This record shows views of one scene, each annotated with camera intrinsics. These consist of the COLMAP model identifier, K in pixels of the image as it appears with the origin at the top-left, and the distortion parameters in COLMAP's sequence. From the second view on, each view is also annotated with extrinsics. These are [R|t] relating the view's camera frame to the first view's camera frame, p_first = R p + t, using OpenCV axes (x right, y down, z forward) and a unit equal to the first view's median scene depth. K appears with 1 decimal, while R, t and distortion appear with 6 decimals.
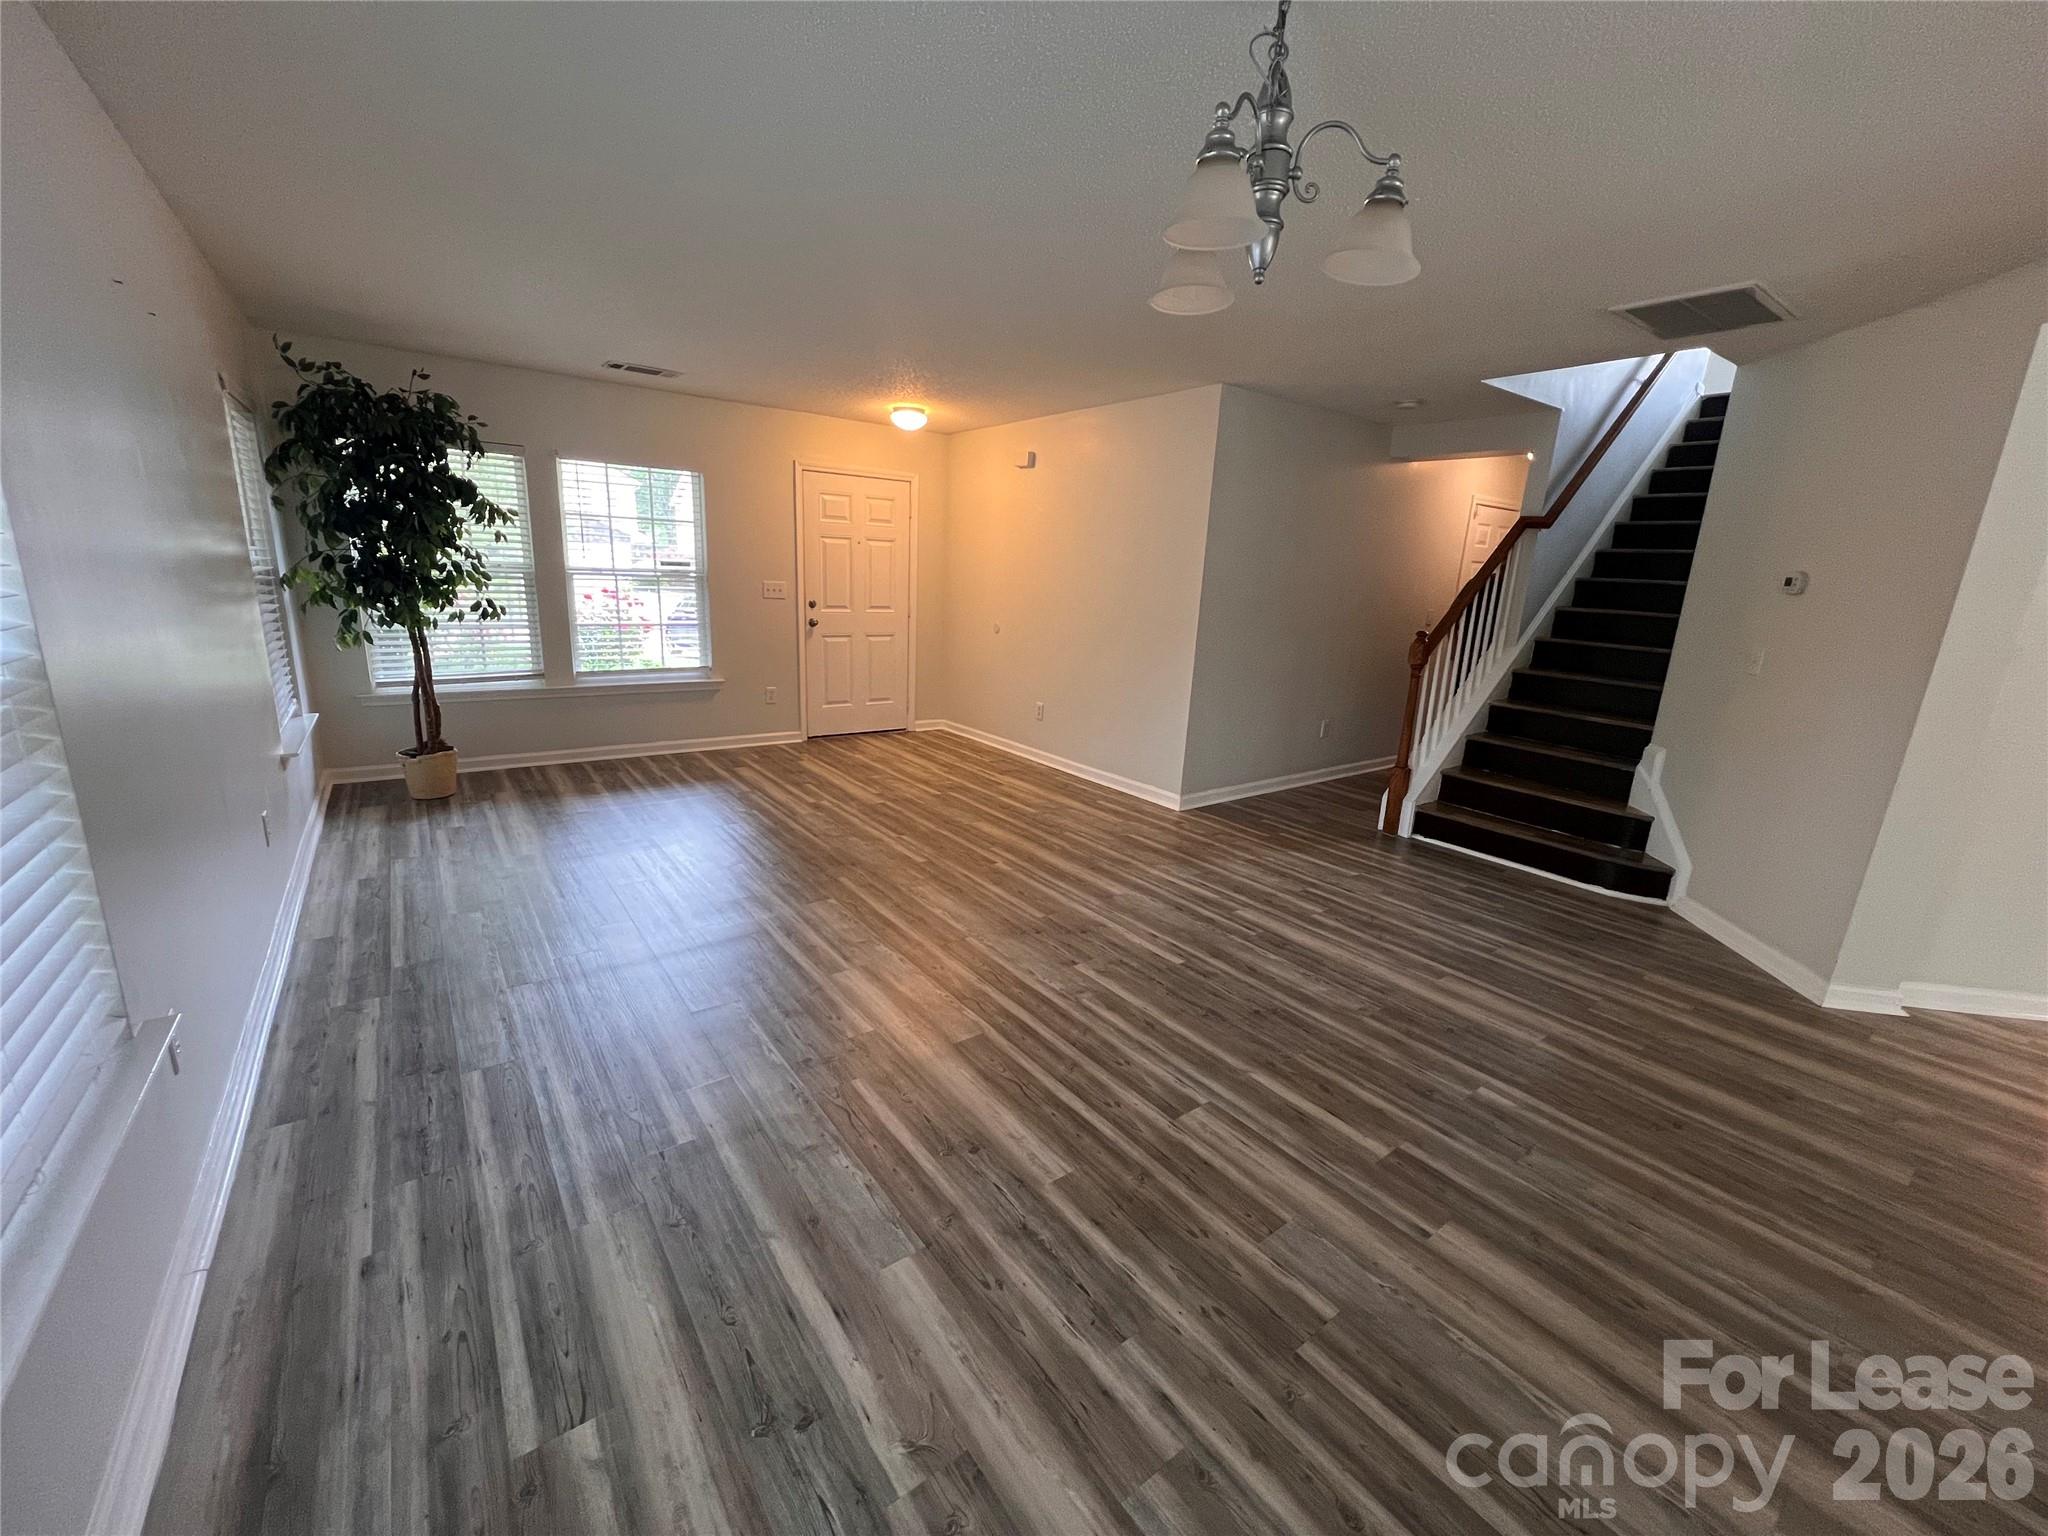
lens RADIAL K [[818.0, 0, 1027.3], [0, 818.0, 766.3], [0, 0, 1]] dist [-0.001160, 0.000859]
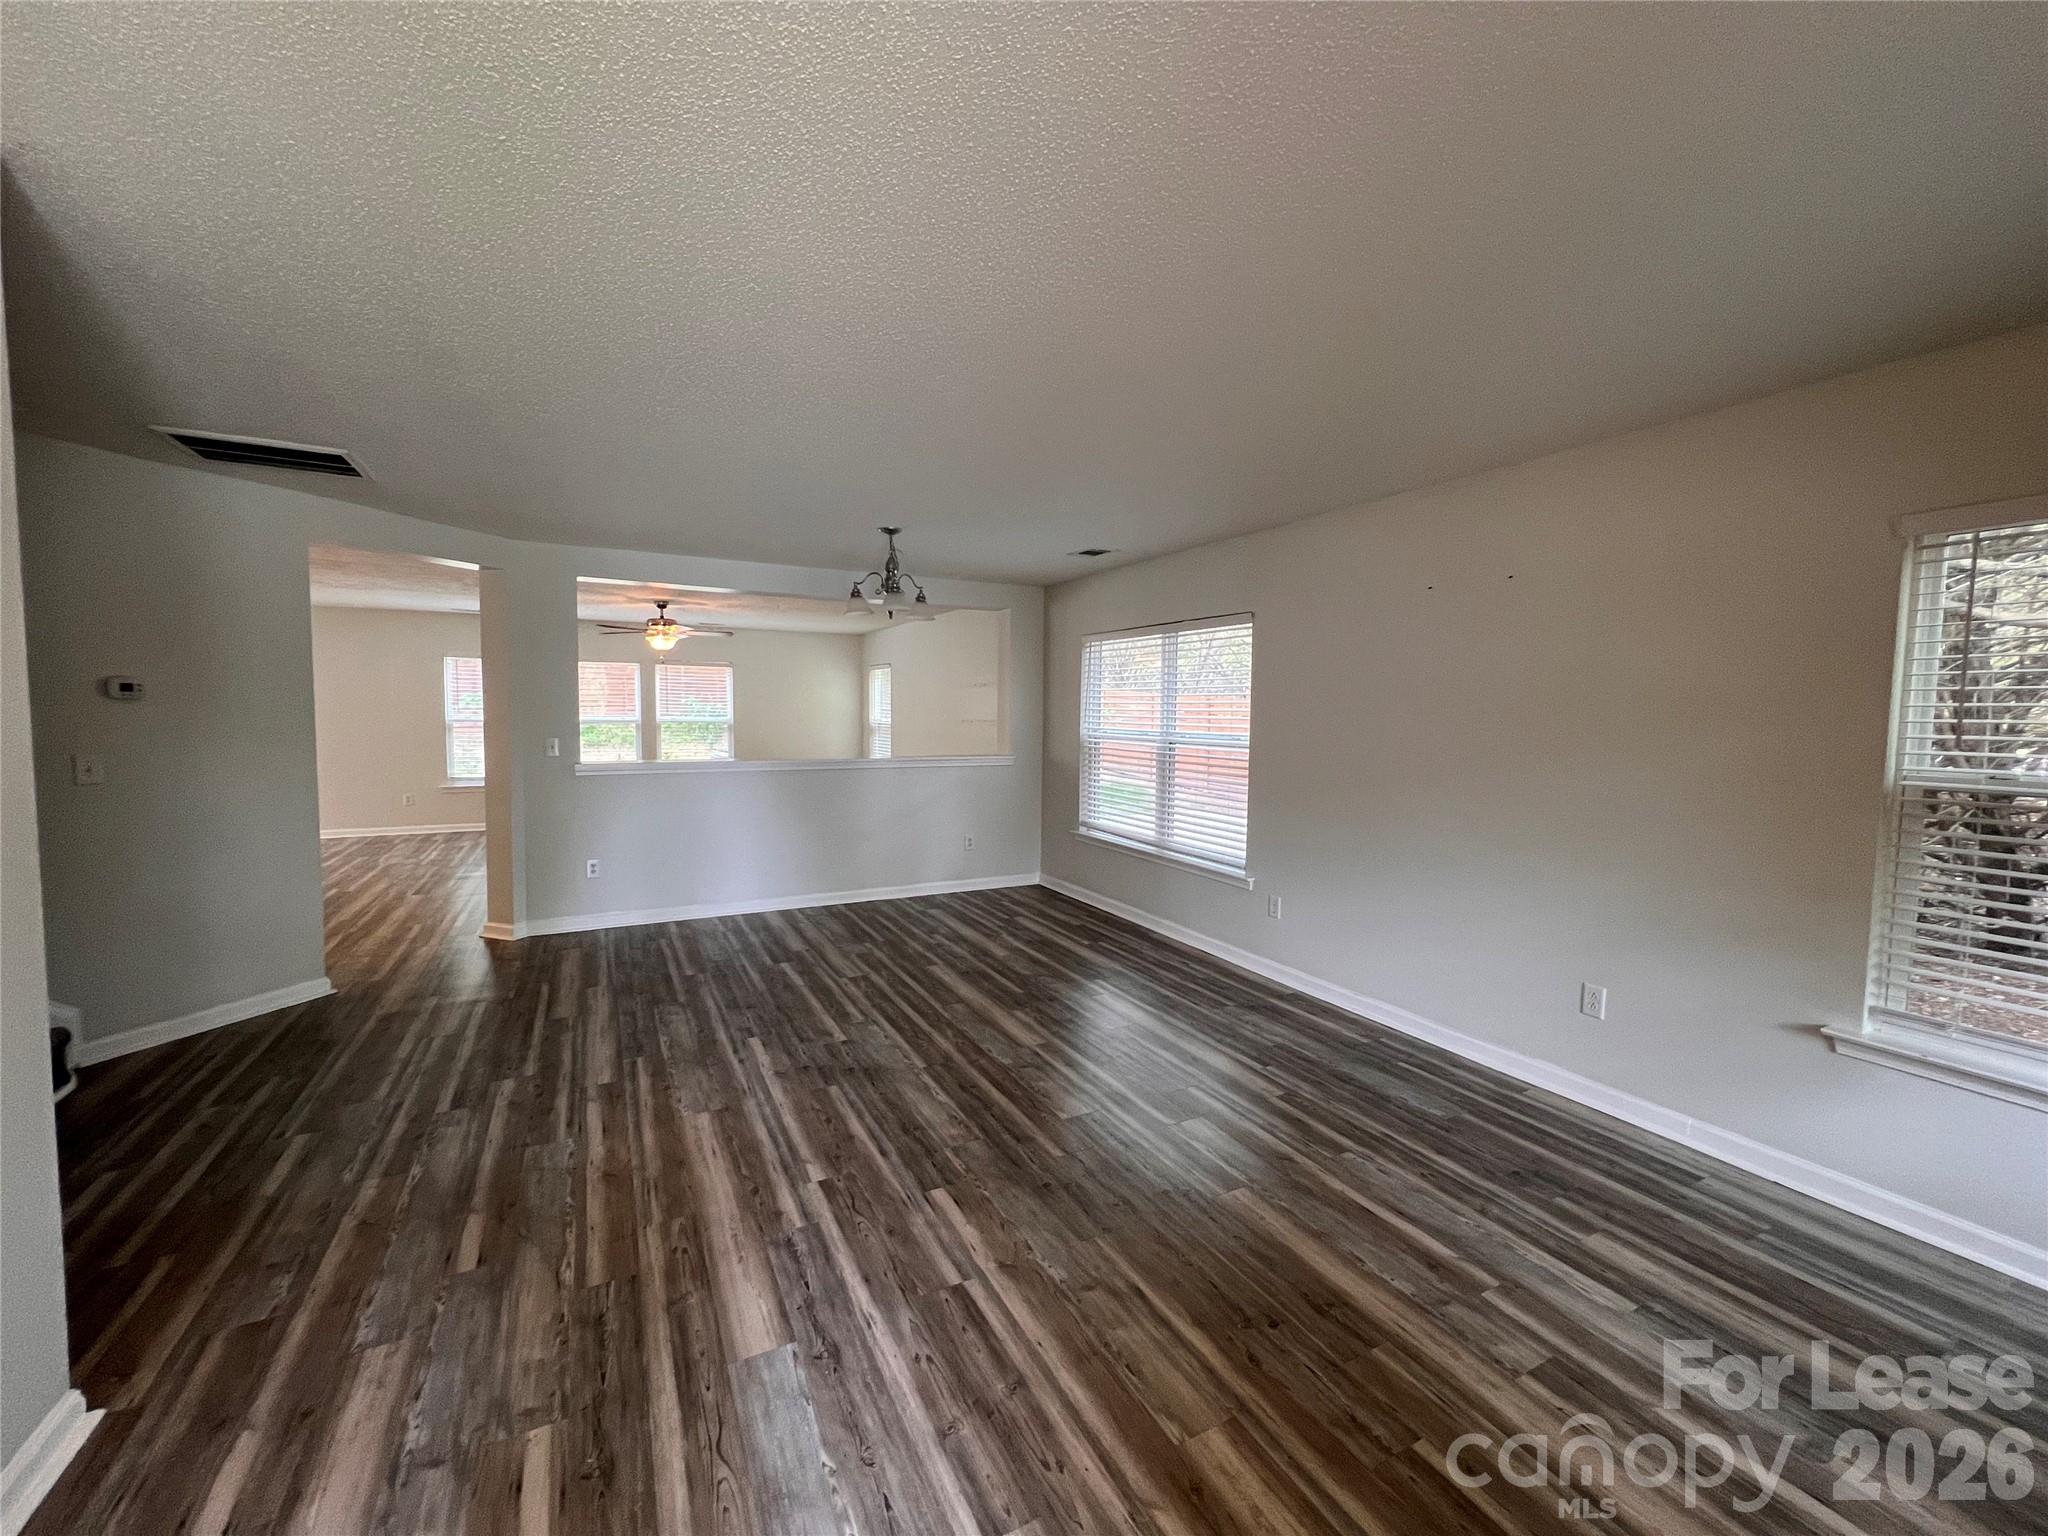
lens RADIAL K [[818.0, 0, 1026.4], [0, 818.0, 764.2], [0, 0, 1]] dist [-0.001160, 0.000859]
pose [[-0.986032, -0.063930, 0.153796, -0.293921], [-0.014708, 0.953215, 0.301937, -0.409940], [-0.165903, 0.295457, -0.940841, 1.611319]]
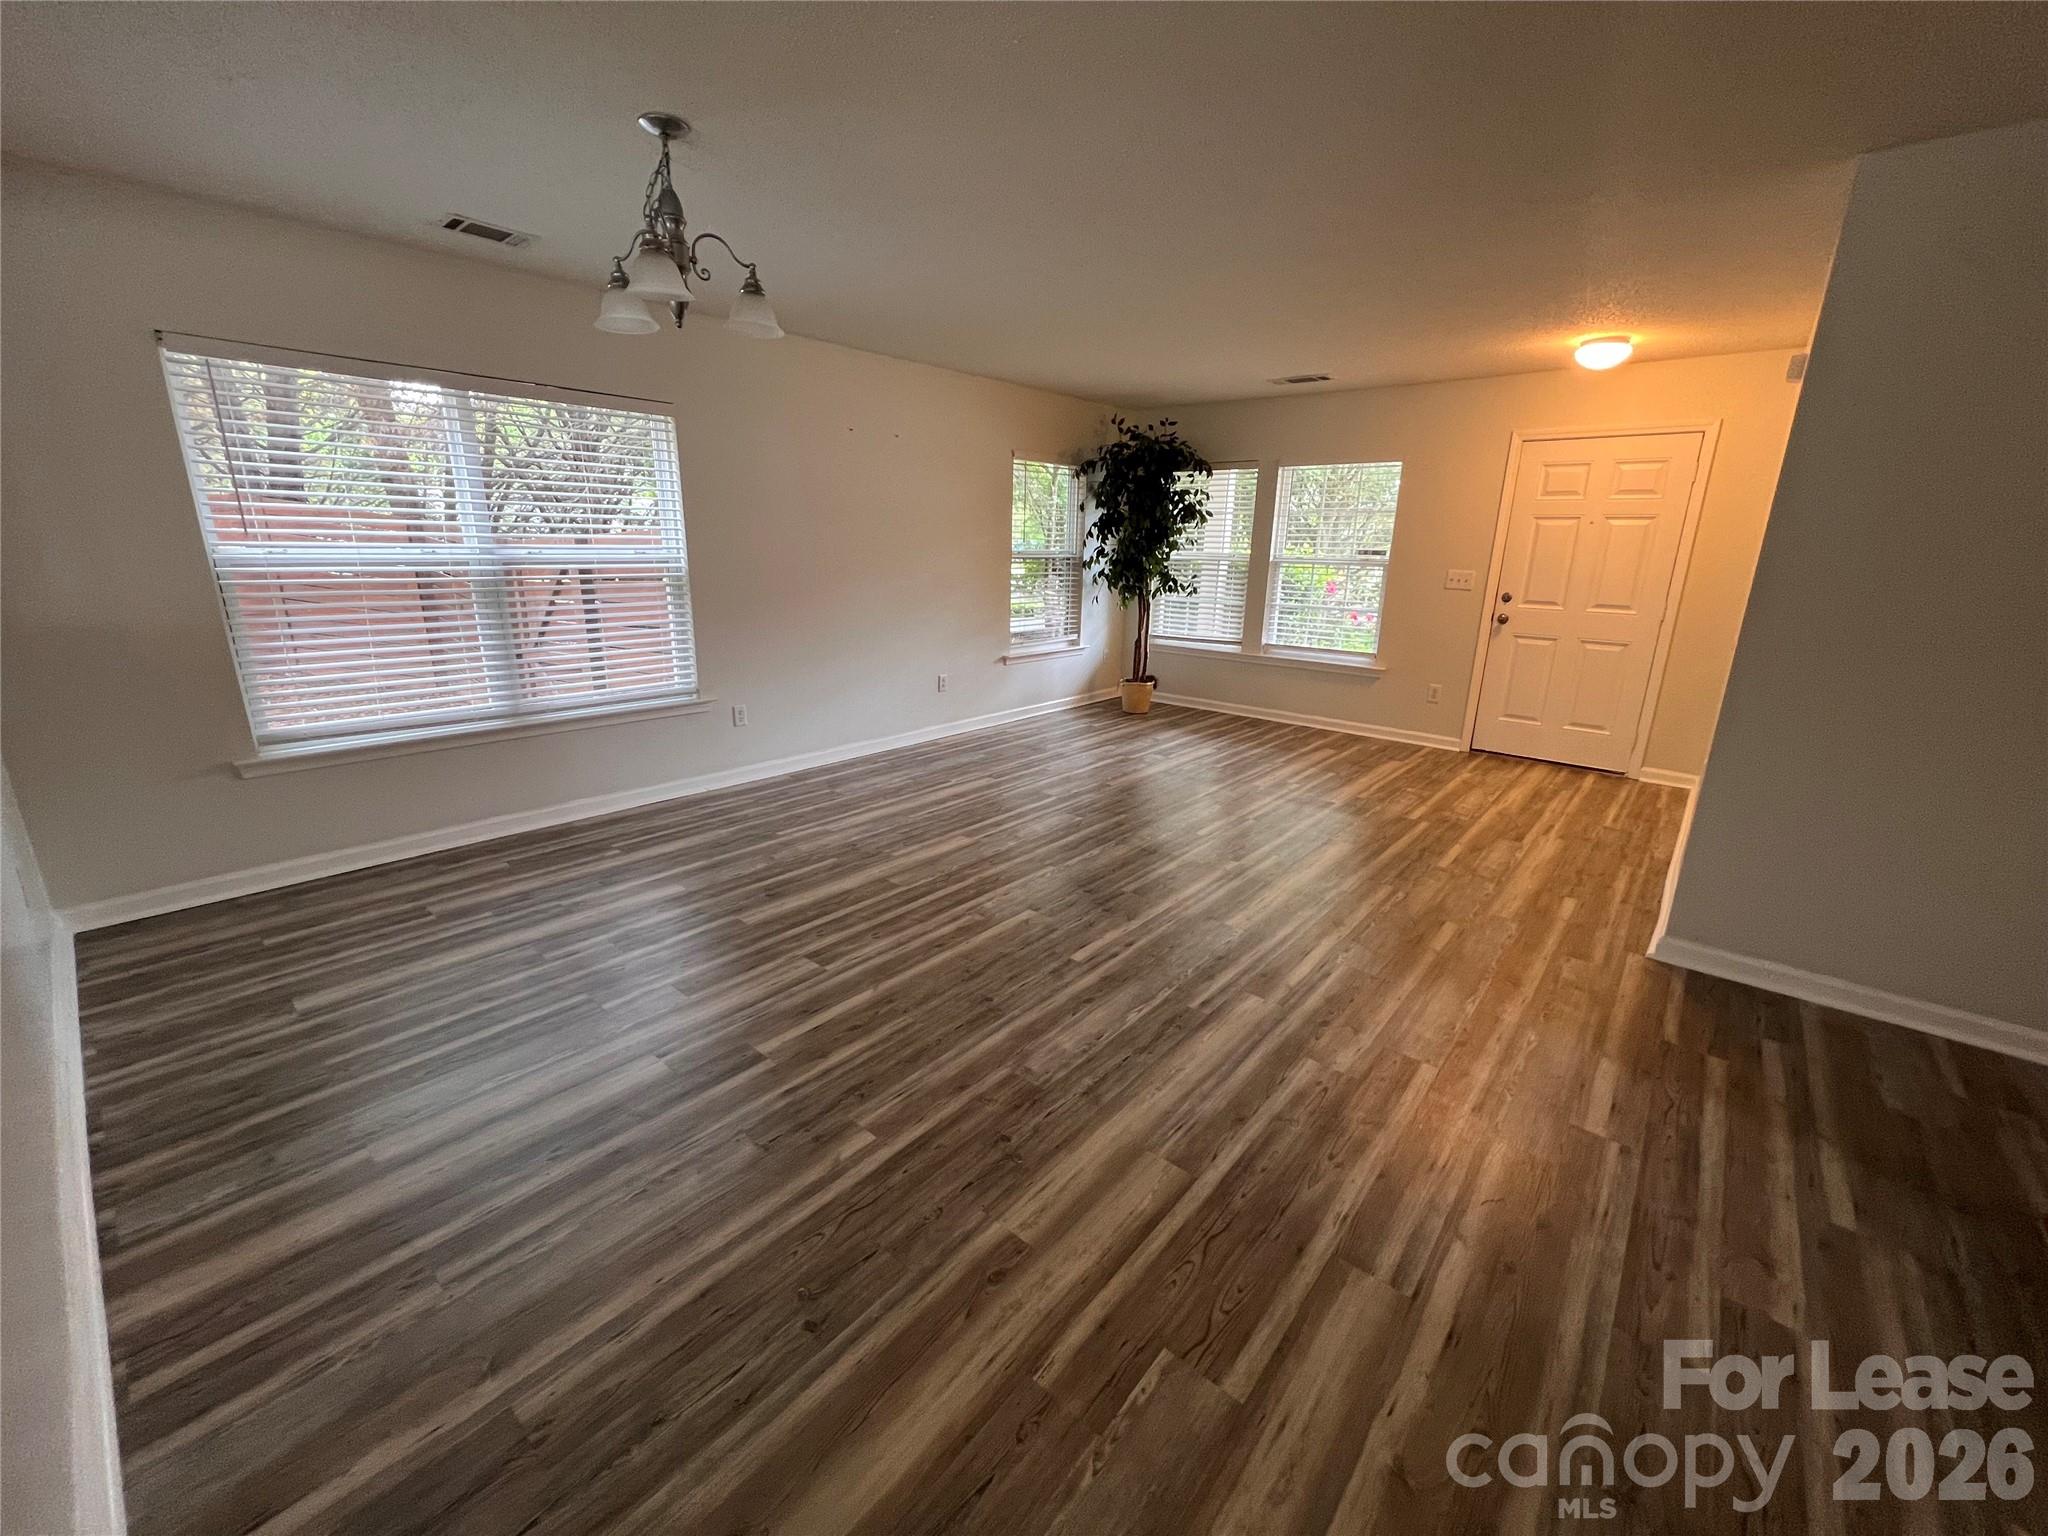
lens RADIAL K [[818.0, 0, 1012.8], [0, 818.0, 767.1], [0, 0, 1]] dist [-0.001160, 0.000859]
pose [[0.211623, 0.225983, -0.950867, 0.838539], [-0.240457, 0.955035, 0.173458, -0.090744], [0.947310, 0.191935, 0.256446, 0.554942]]
